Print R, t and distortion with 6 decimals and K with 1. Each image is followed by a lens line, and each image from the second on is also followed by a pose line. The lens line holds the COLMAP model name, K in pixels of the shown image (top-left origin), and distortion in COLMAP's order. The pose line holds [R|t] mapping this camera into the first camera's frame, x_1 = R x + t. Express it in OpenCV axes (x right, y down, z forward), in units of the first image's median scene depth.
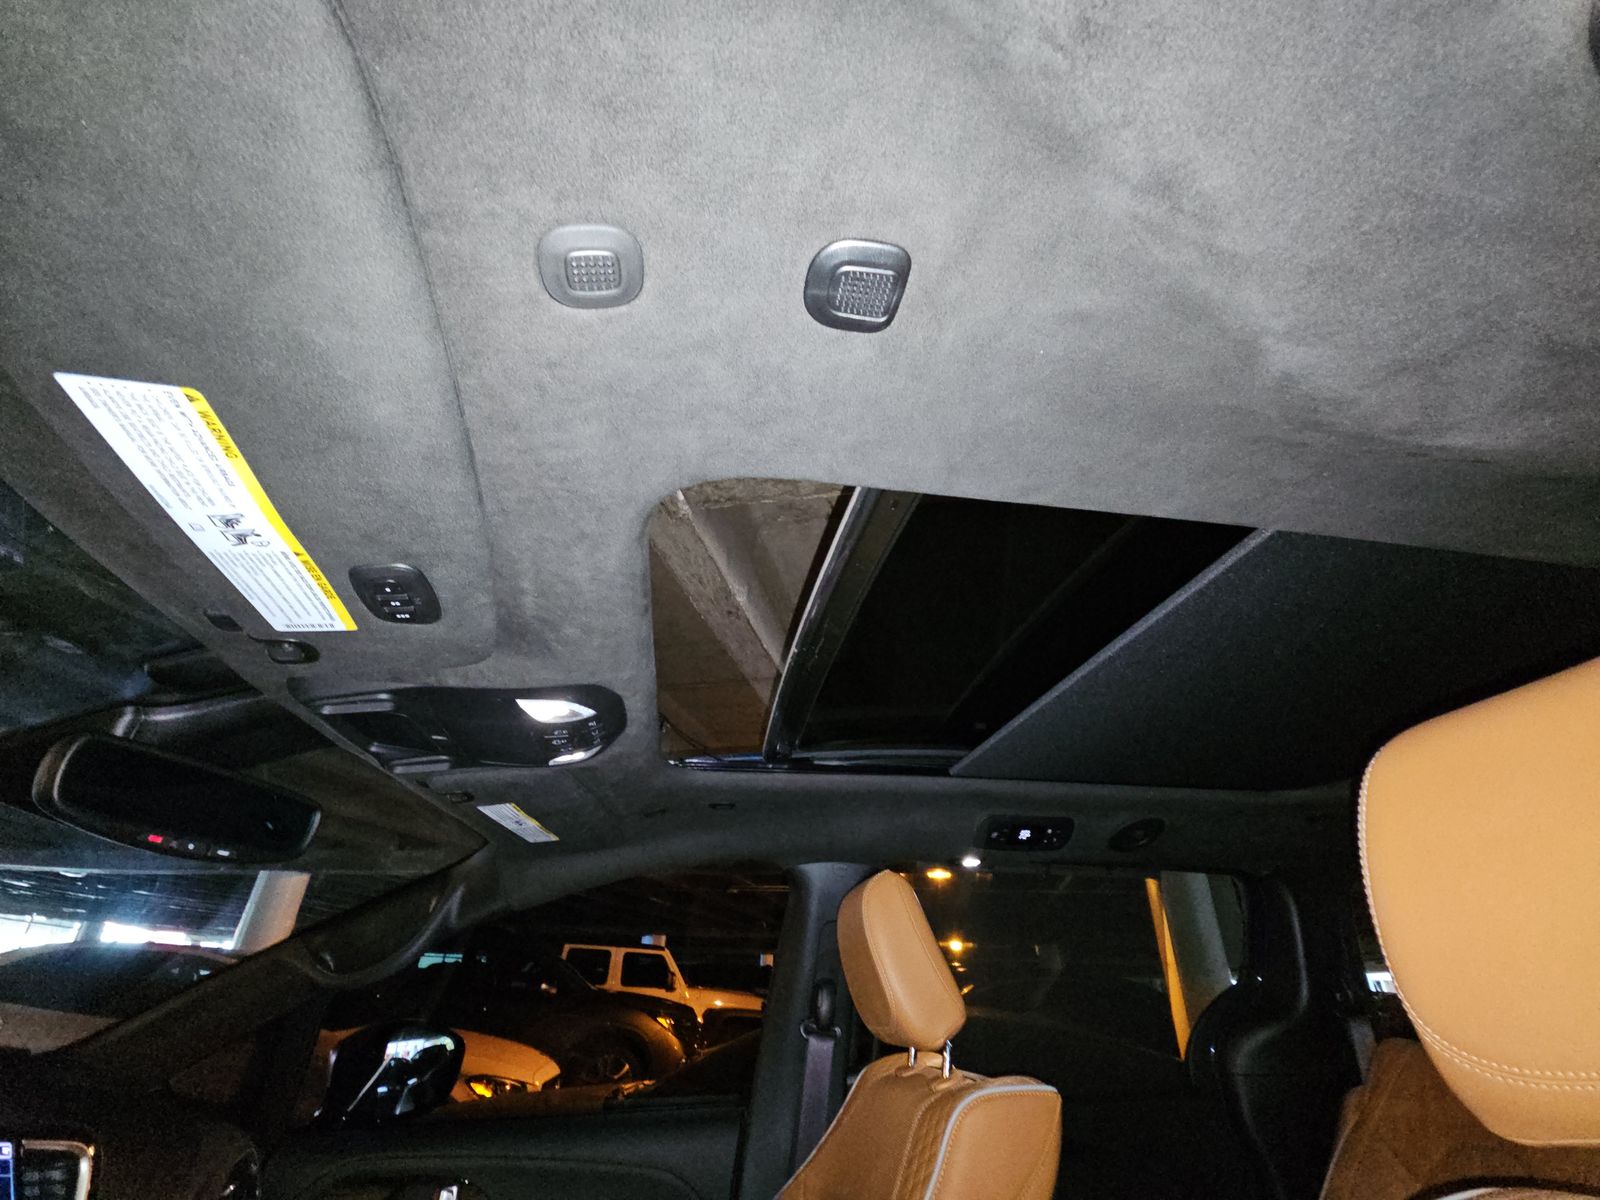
lens RADIAL K [[653.1, 0, 803.1], [0, 653.1, 600.3], [0, 0, 1]] dist [0.003257, 0.000170]
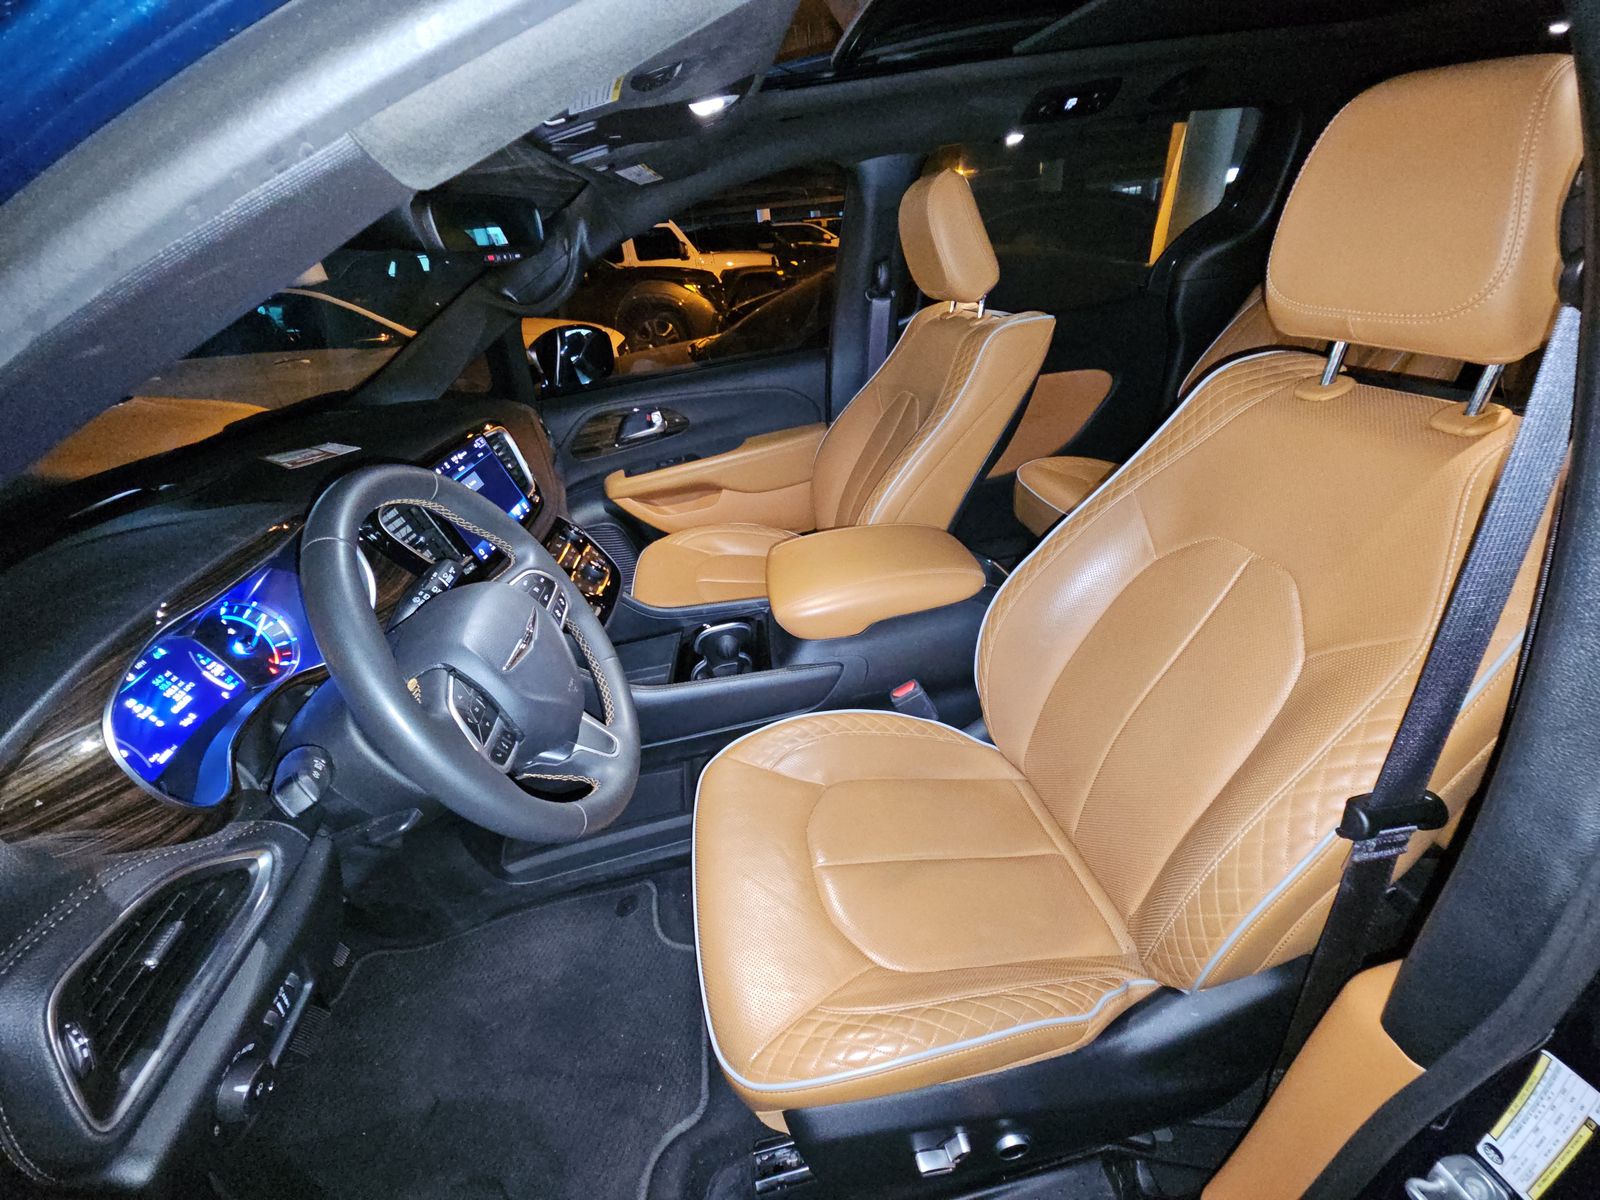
lens RADIAL K [[653.1, 0, 803.8], [0, 653.1, 597.6], [0, 0, 1]] dist [0.003257, 0.000170]
pose [[0.993058, -0.106871, -0.049135, -0.125040], [0.096318, 0.499051, 0.861203, -0.196585], [-0.067517, -0.859957, 0.505881, -0.199687]]
